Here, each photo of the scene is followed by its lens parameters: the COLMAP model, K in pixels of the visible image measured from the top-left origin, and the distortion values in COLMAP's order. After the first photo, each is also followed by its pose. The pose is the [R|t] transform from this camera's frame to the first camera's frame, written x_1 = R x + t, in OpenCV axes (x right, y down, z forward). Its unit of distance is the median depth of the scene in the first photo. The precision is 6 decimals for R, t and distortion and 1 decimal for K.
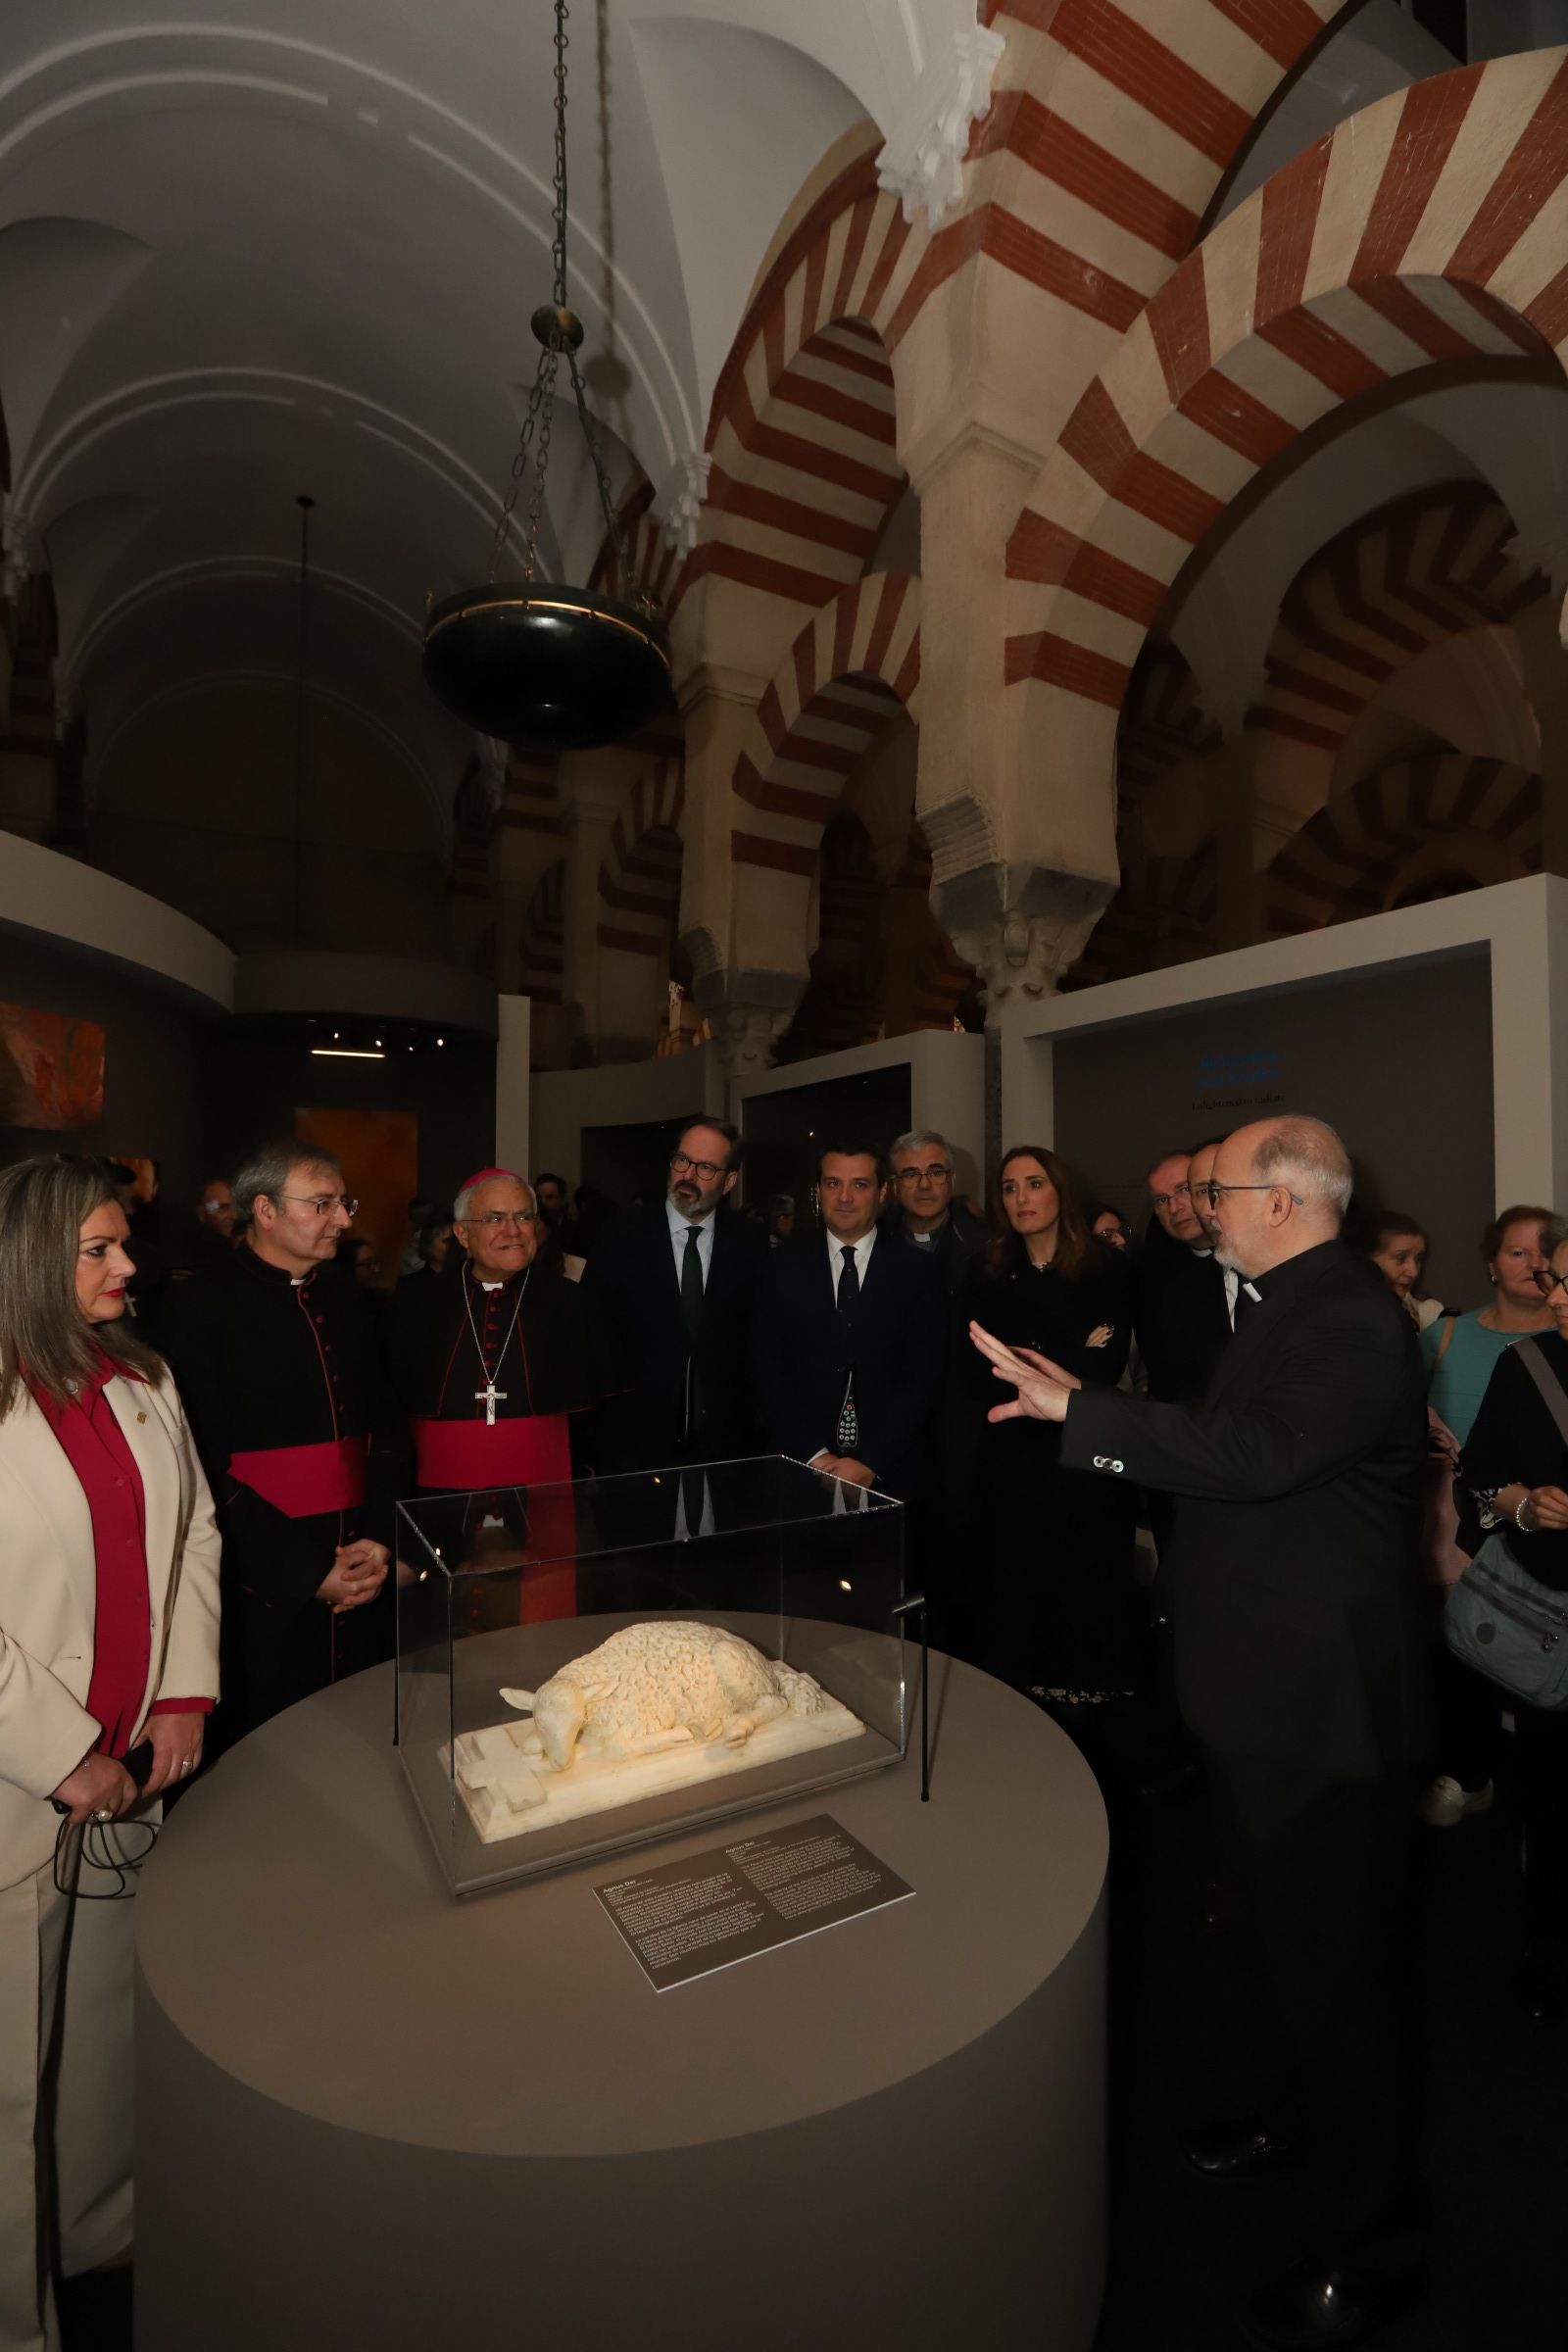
lens RADIAL K [[1180.6, 0, 784.3], [0, 1180.6, 1159.3], [0, 0, 1]] dist [-0.040704, 0.022128]
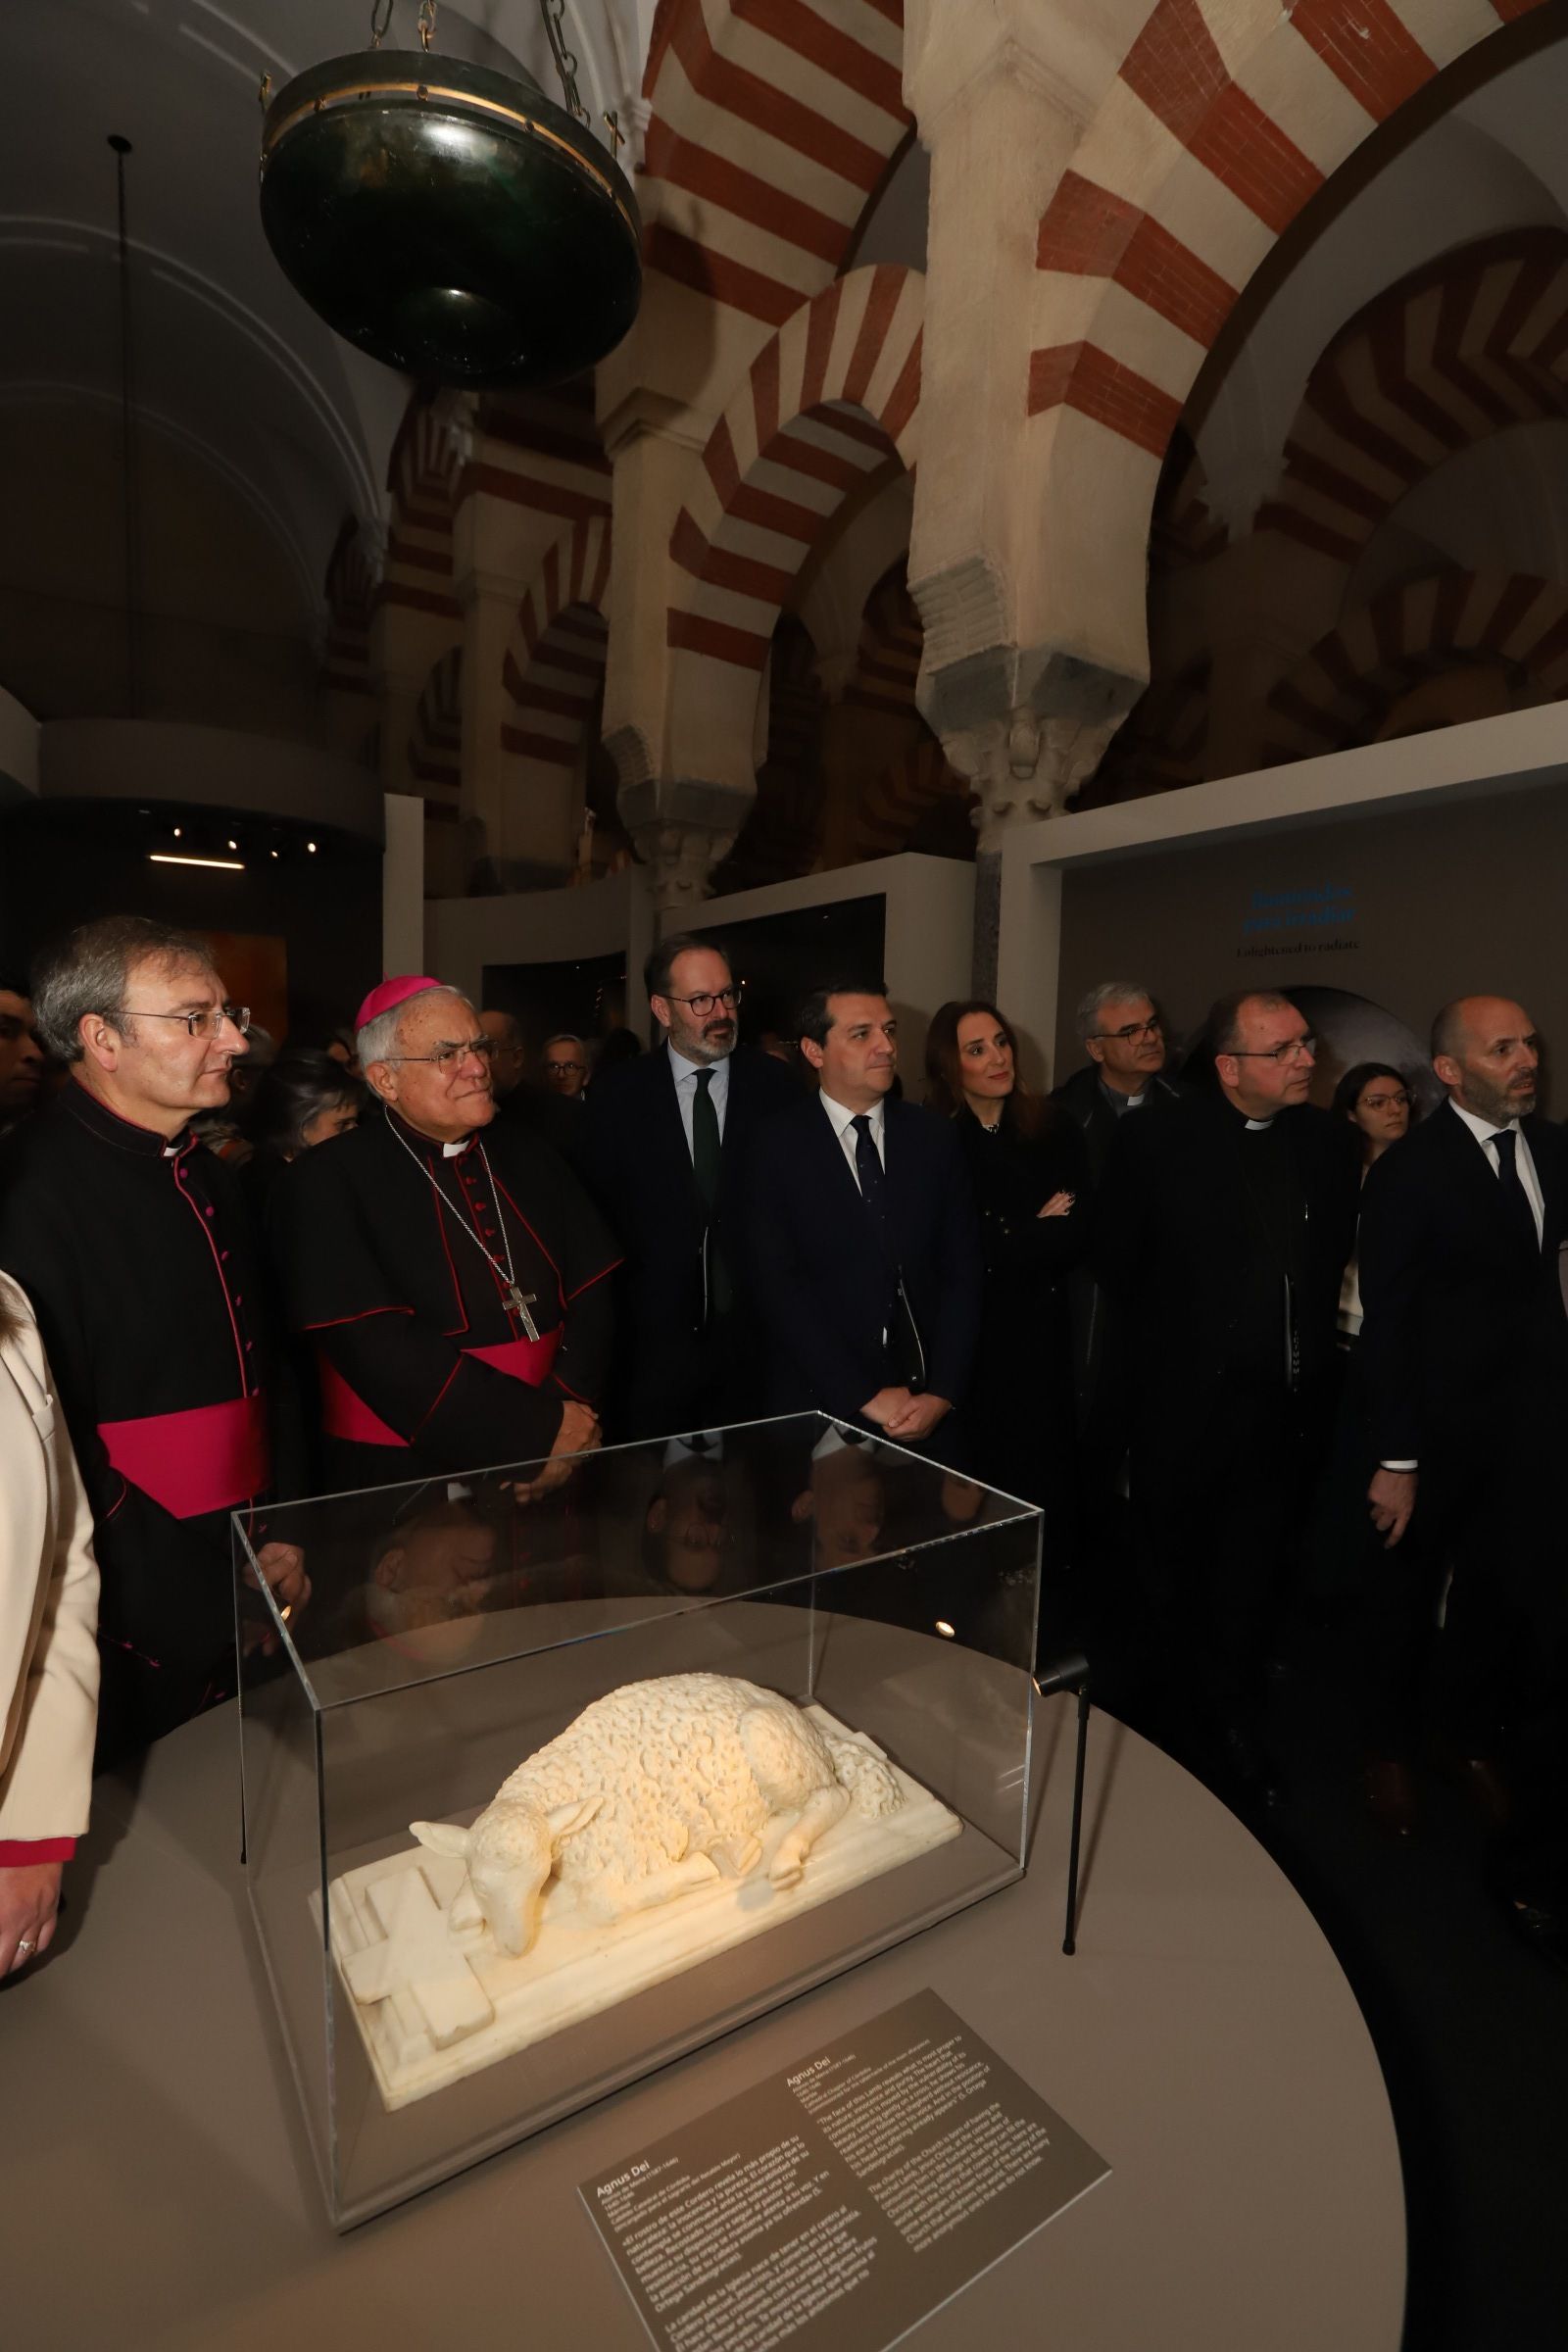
lens RADIAL K [[1169.8, 0, 777.2], [0, 1169.8, 1180.3], [0, 0, 1]] dist [-0.039166, 0.020106]
pose [[0.996015, 0.017187, 0.087515, -0.042597], [-0.028904, 0.990500, 0.134444, 0.012325], [-0.084373, -0.136438, 0.987049, 0.166766]]
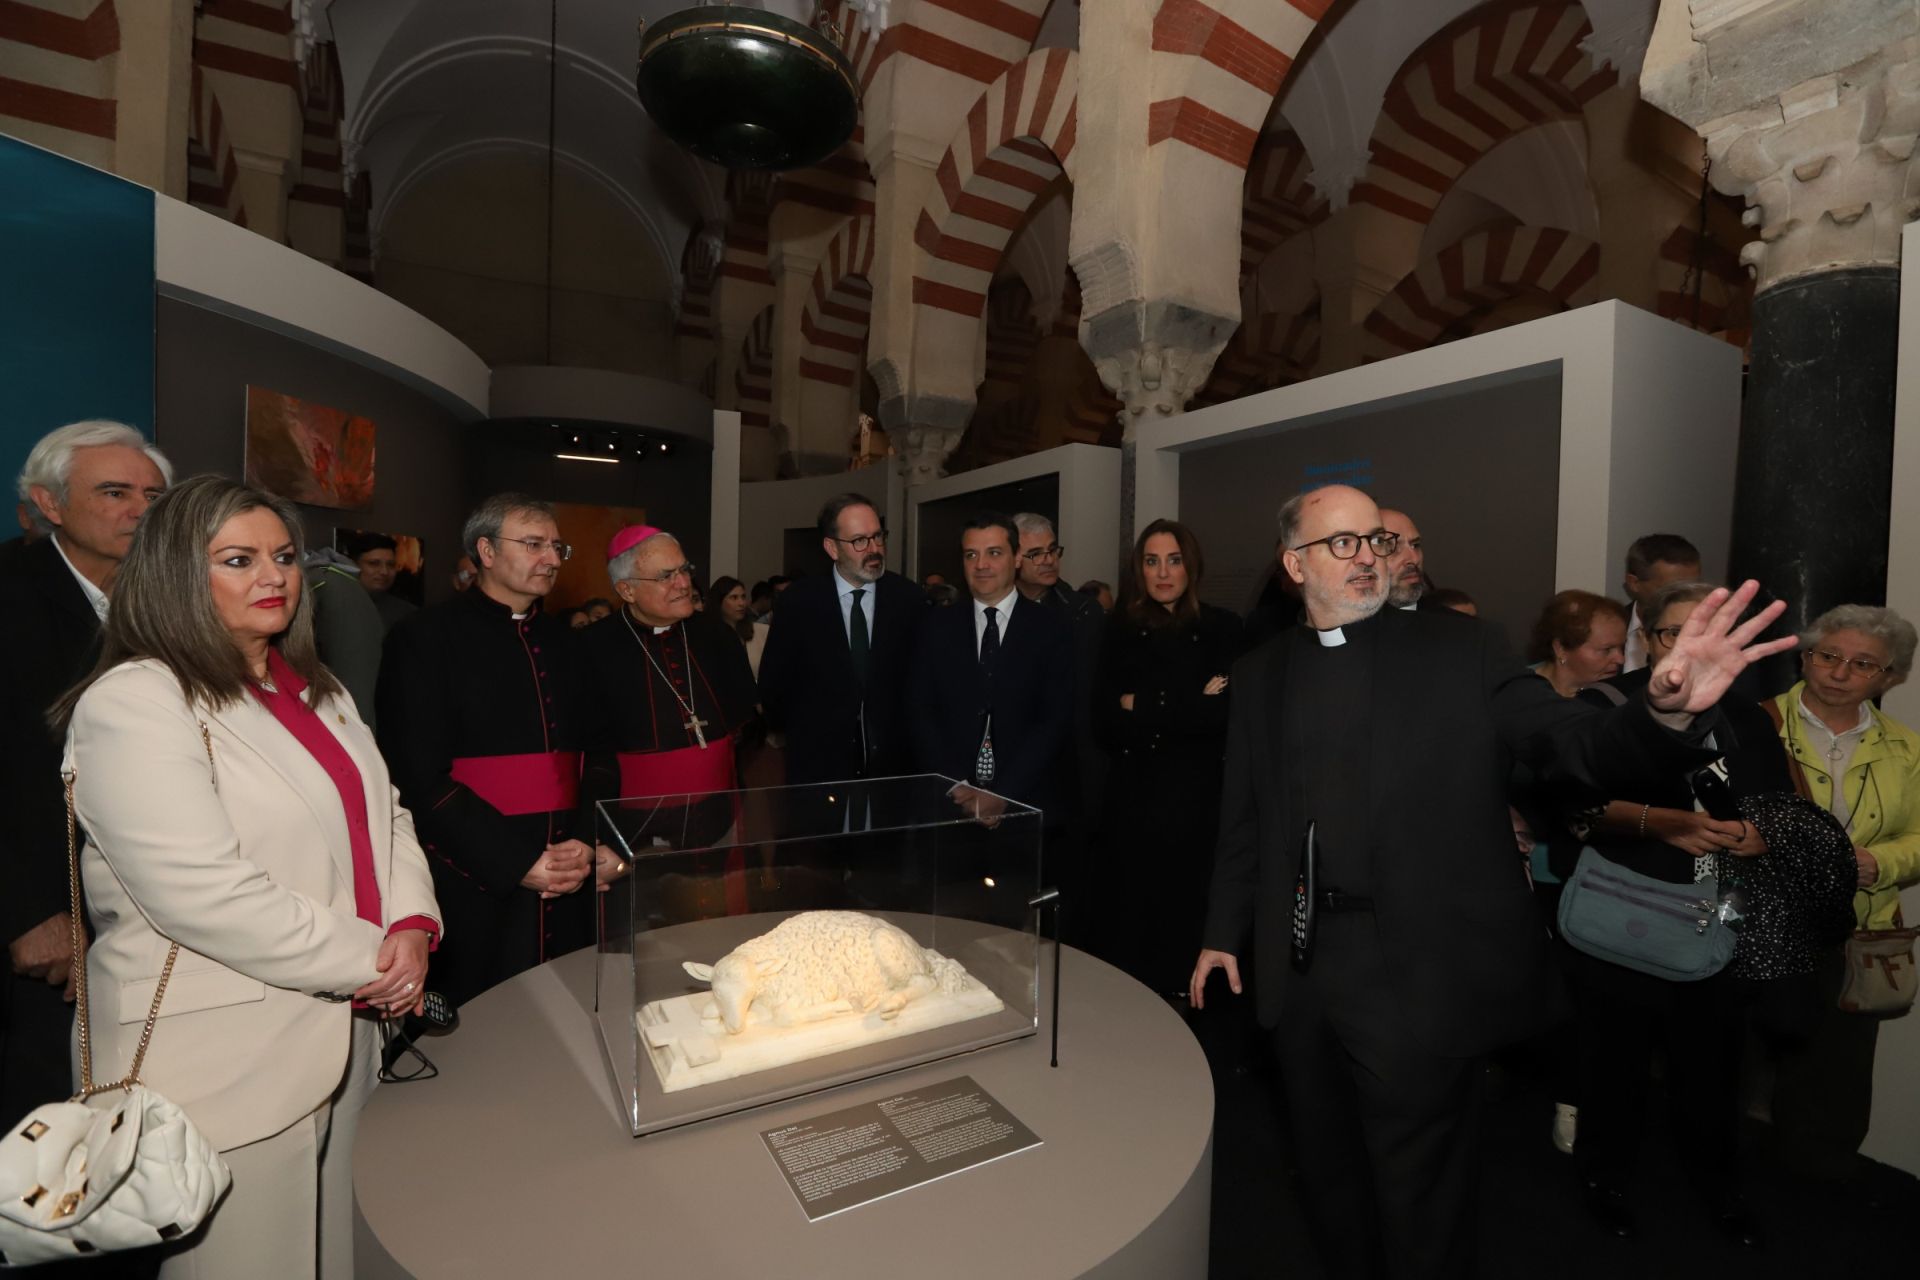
lens RADIAL K [[950.3, 0, 955.8], [0, 950.3, 633.2], [0, 0, 1]] dist [-0.041915, 0.022343]
pose [[0.999791, 0.020433, 0.001133, 0.005635], [-0.020464, 0.998048, 0.059007, 0.028143], [0.000075, -0.059018, 0.998257, 0.039527]]
